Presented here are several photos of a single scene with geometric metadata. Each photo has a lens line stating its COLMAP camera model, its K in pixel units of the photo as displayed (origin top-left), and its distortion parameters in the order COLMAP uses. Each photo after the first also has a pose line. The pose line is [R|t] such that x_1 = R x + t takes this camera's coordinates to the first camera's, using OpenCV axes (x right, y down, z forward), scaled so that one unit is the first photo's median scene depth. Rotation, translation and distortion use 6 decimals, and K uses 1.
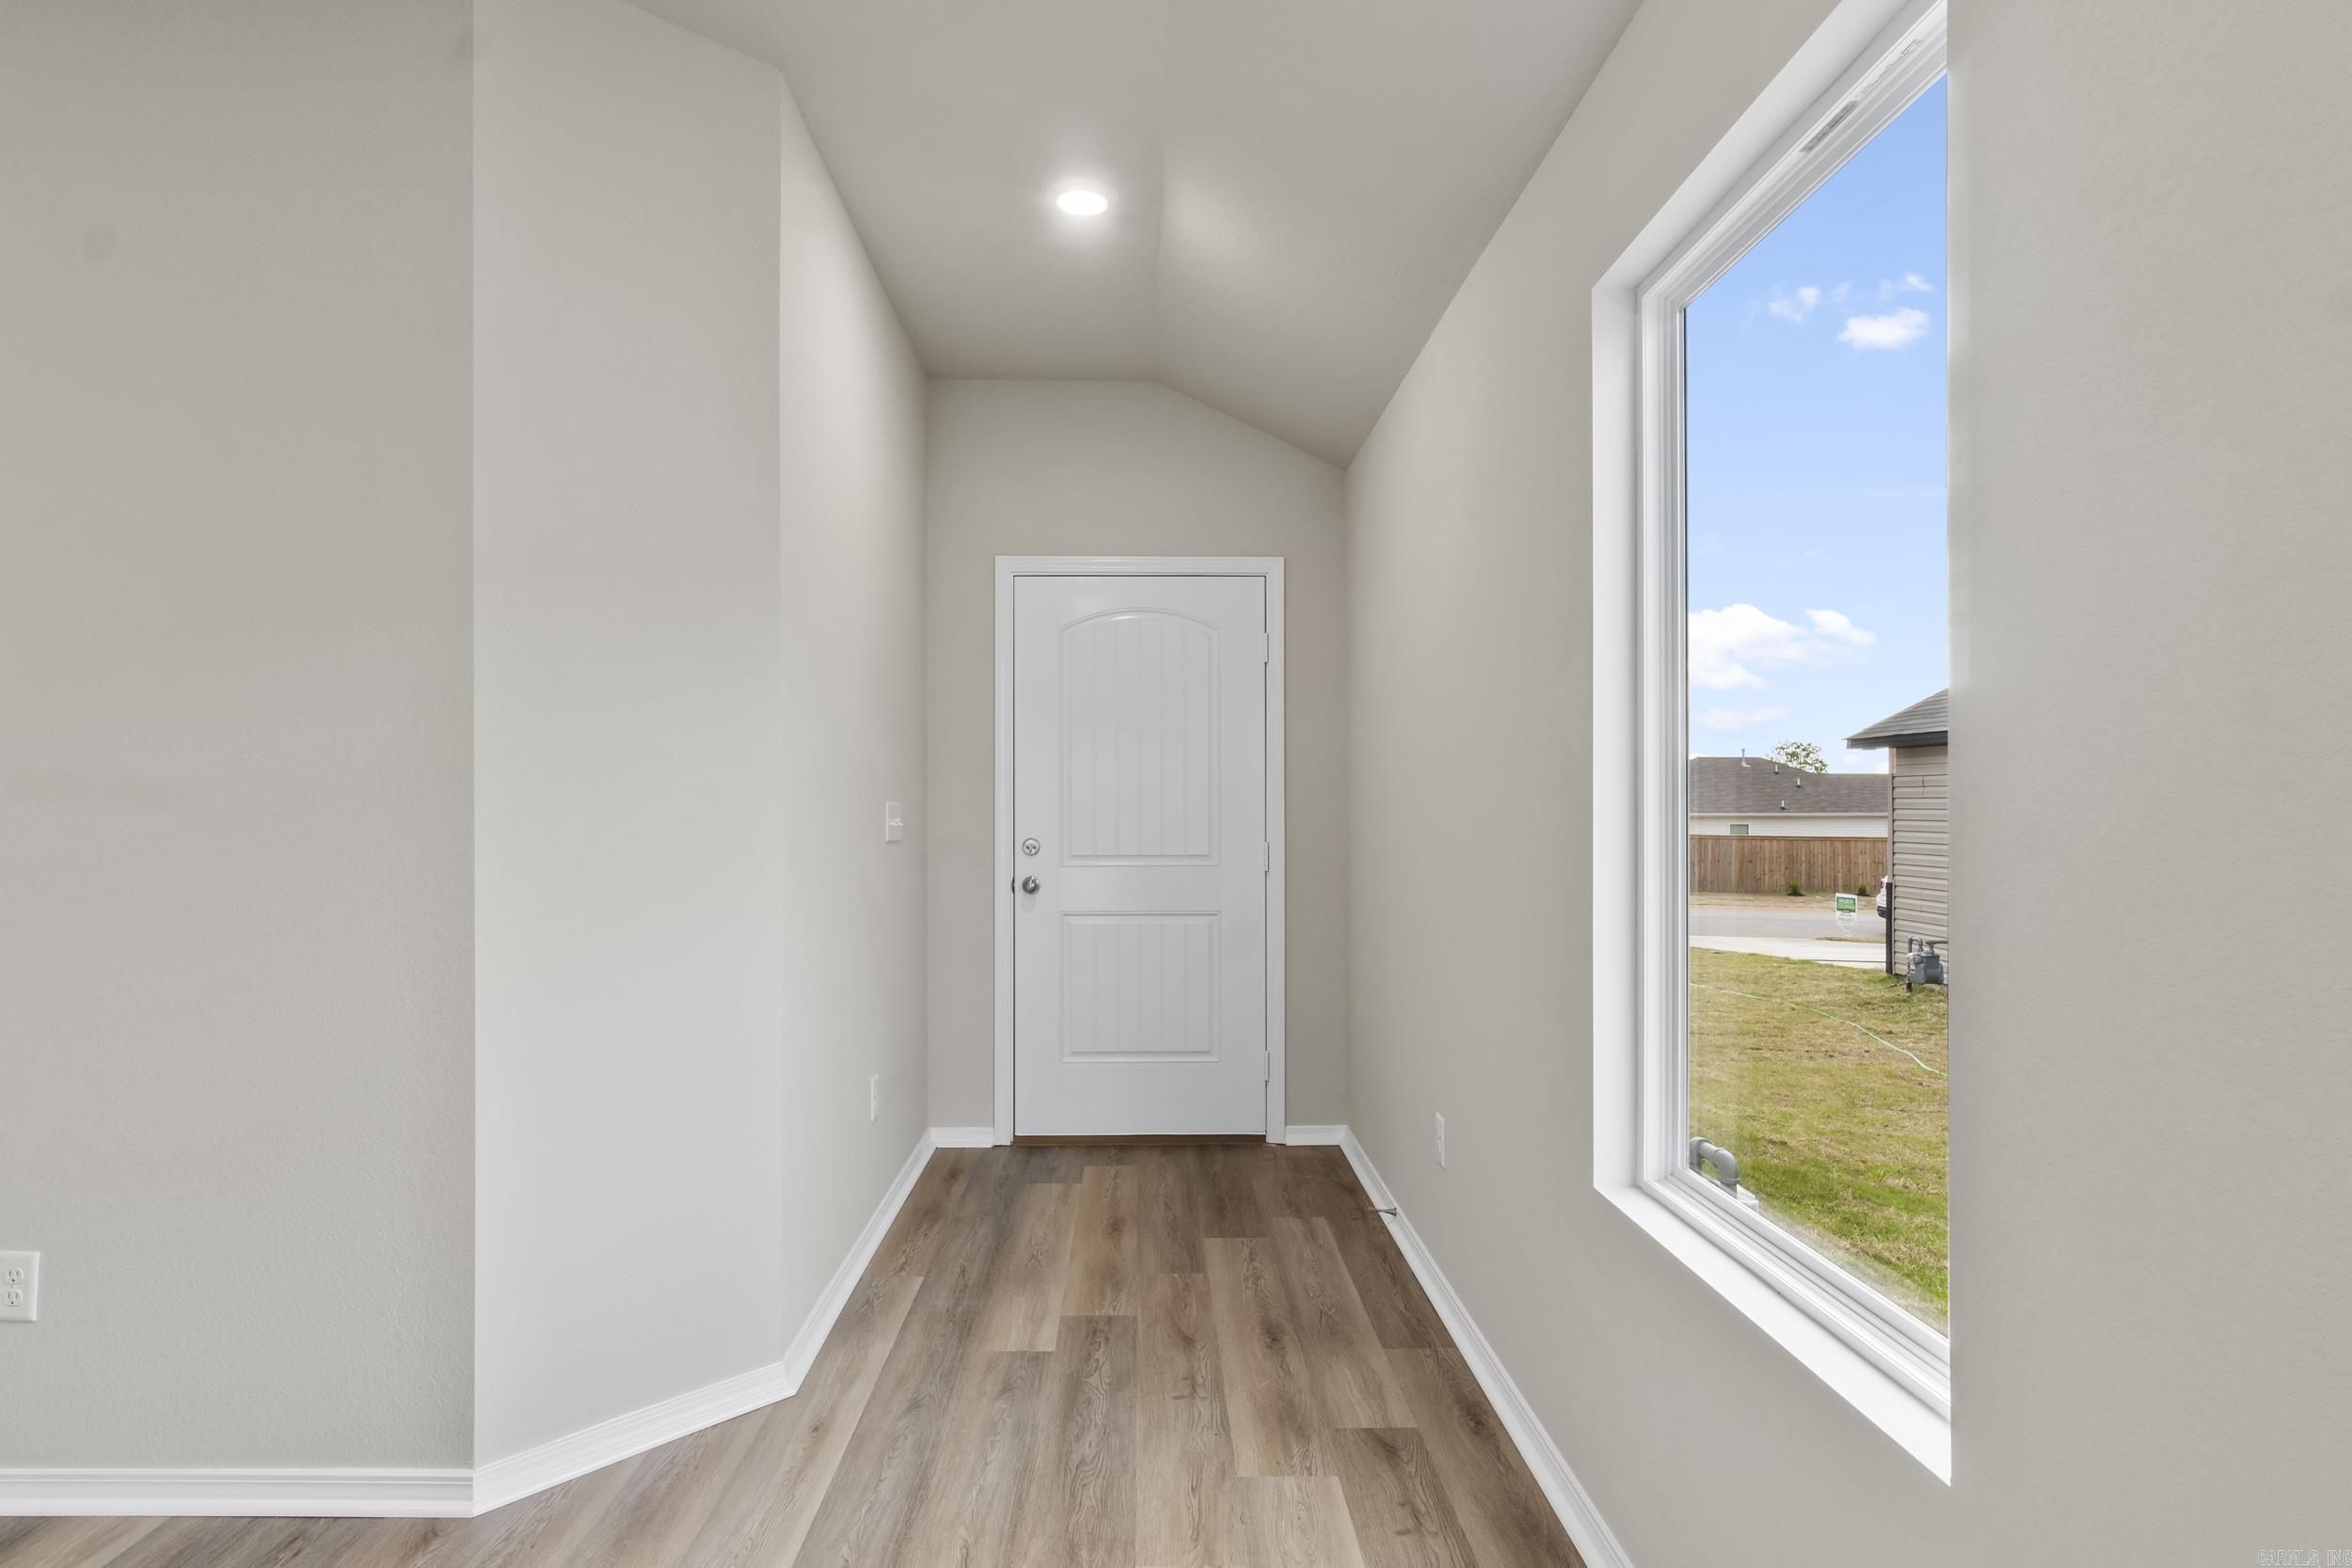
lens RADIAL K [[1227.8, 0, 1176.0], [0, 1227.8, 784.0], [0, 0, 1]] dist [-0.000028, 0.000378]
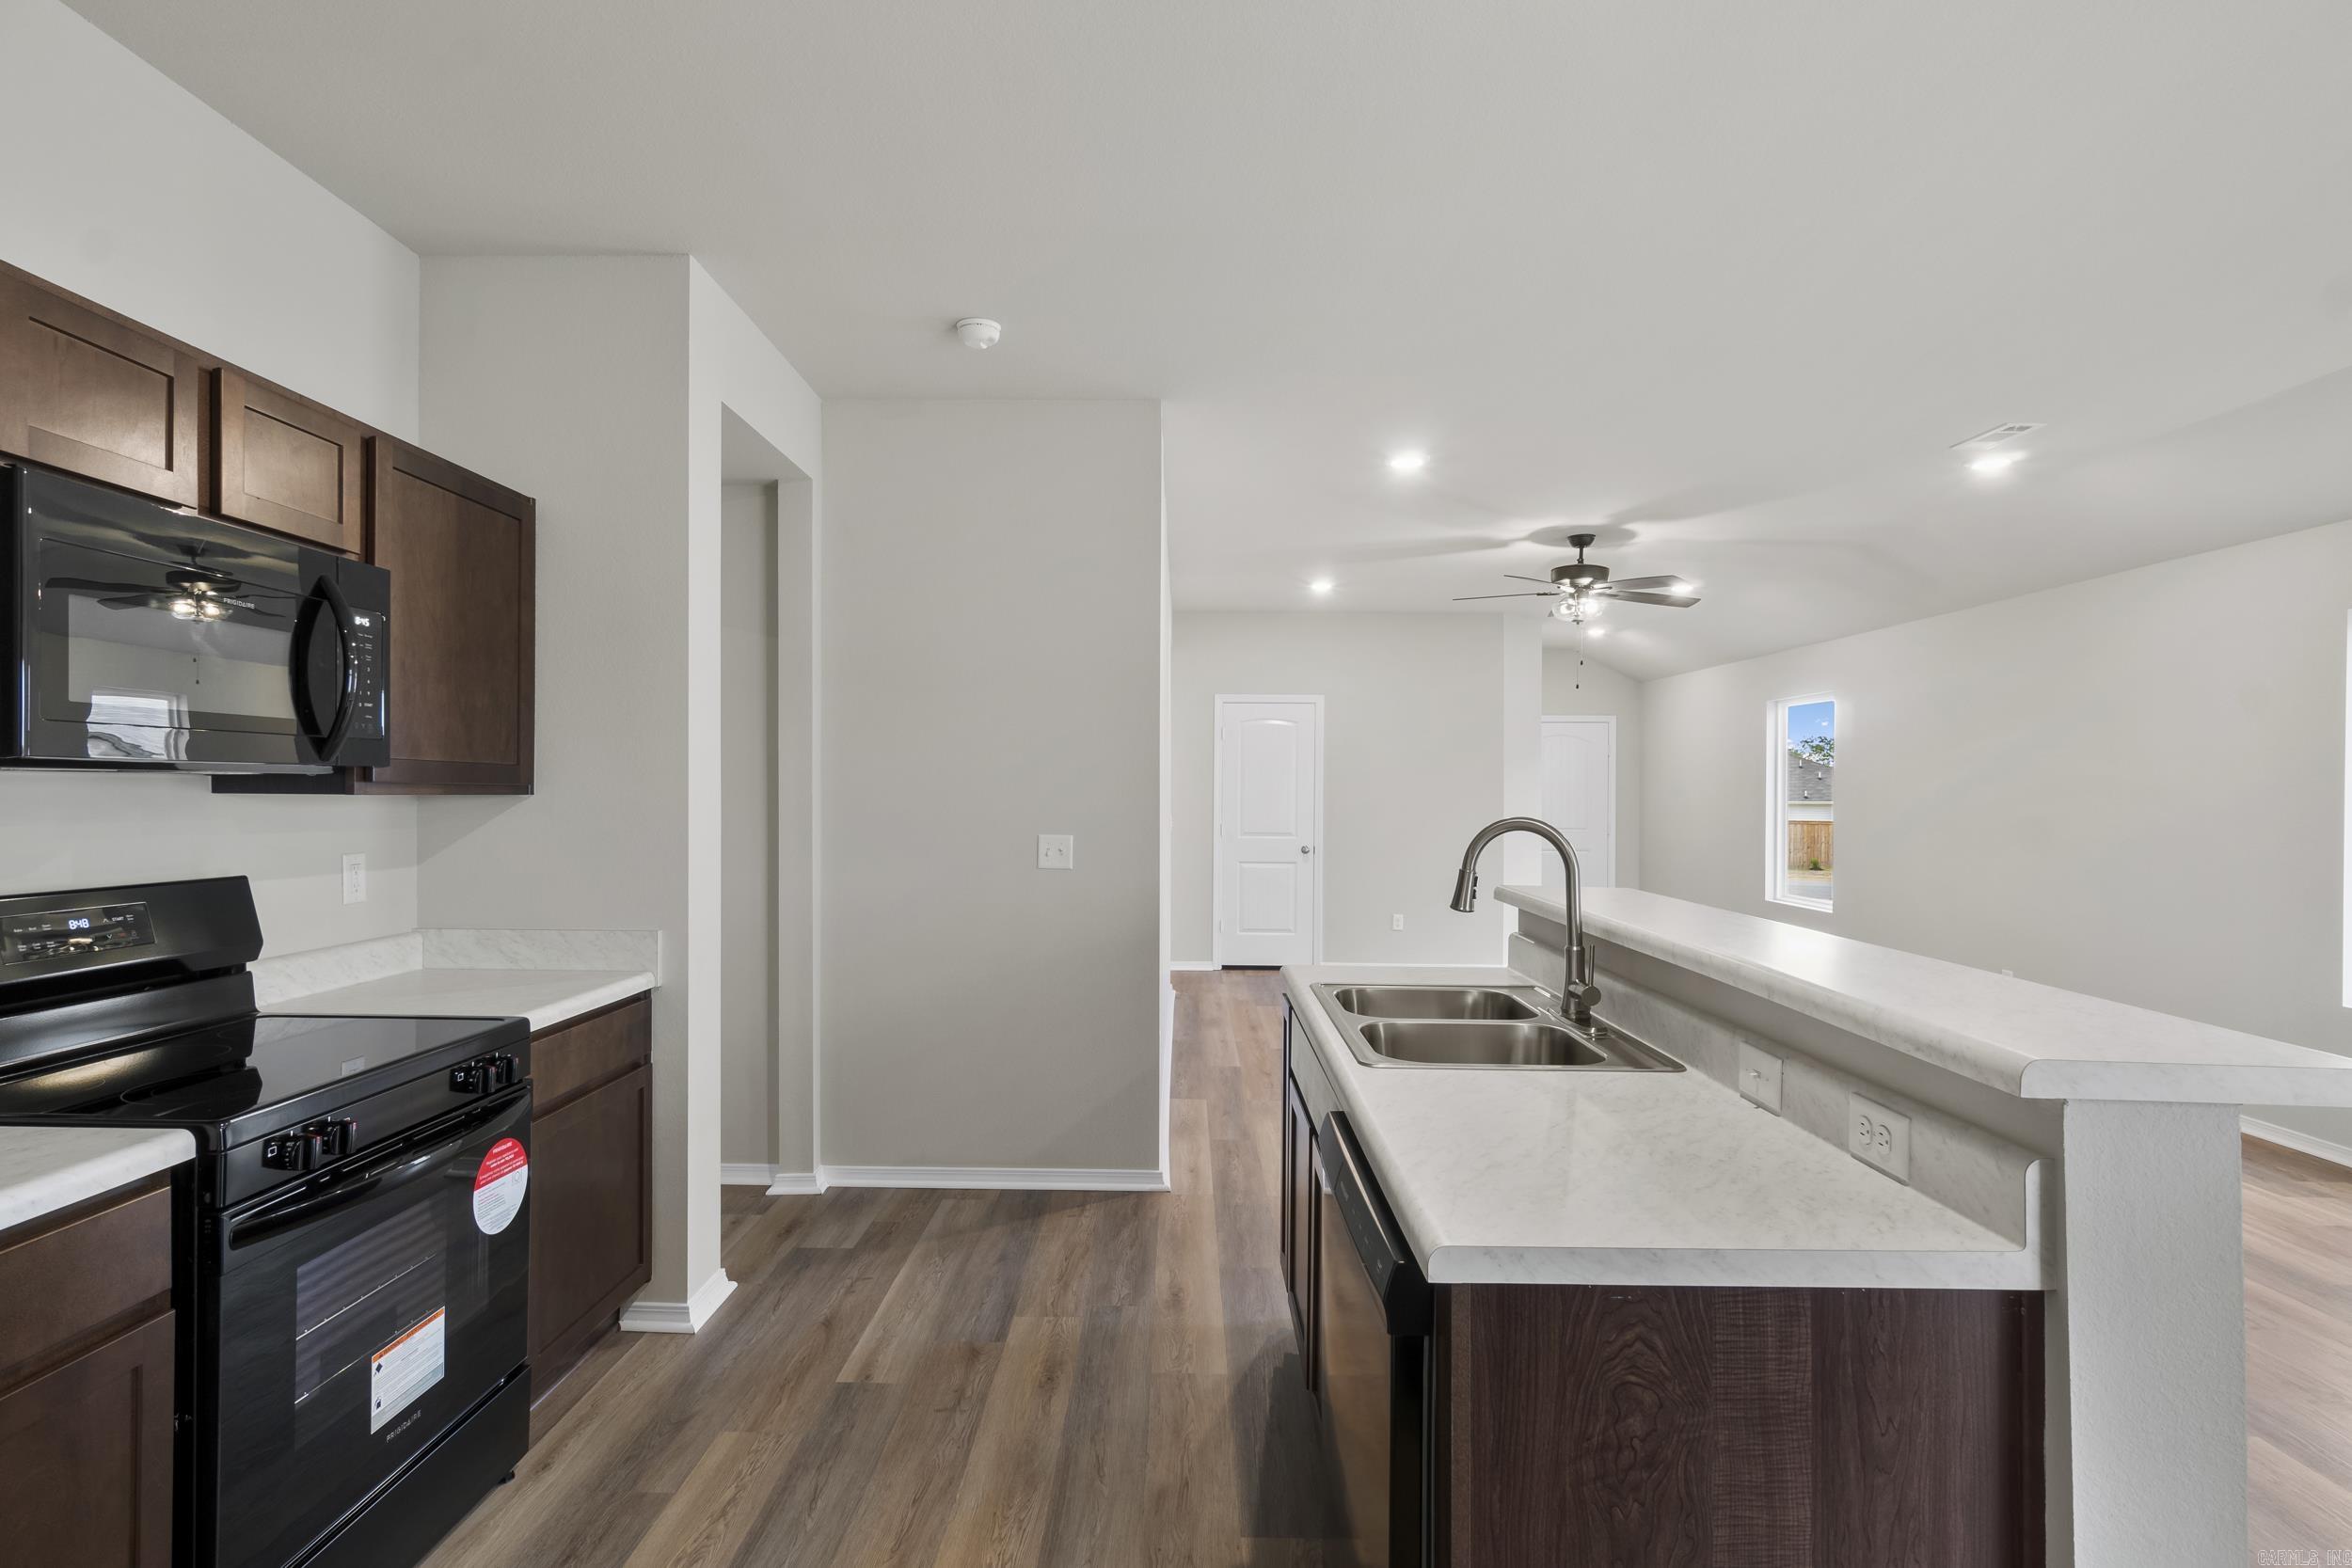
lens RADIAL K [[1159.6, 0, 1176.0], [0, 1159.6, 784.0], [0, 0, 1]] dist [0.019329, 0.000657]
pose [[0.999323, 0.006864, -0.036150, -0.789046], [-0.006361, 0.999881, 0.014022, -0.069373], [0.036242, -0.013783, 0.999248, -1.586020]]
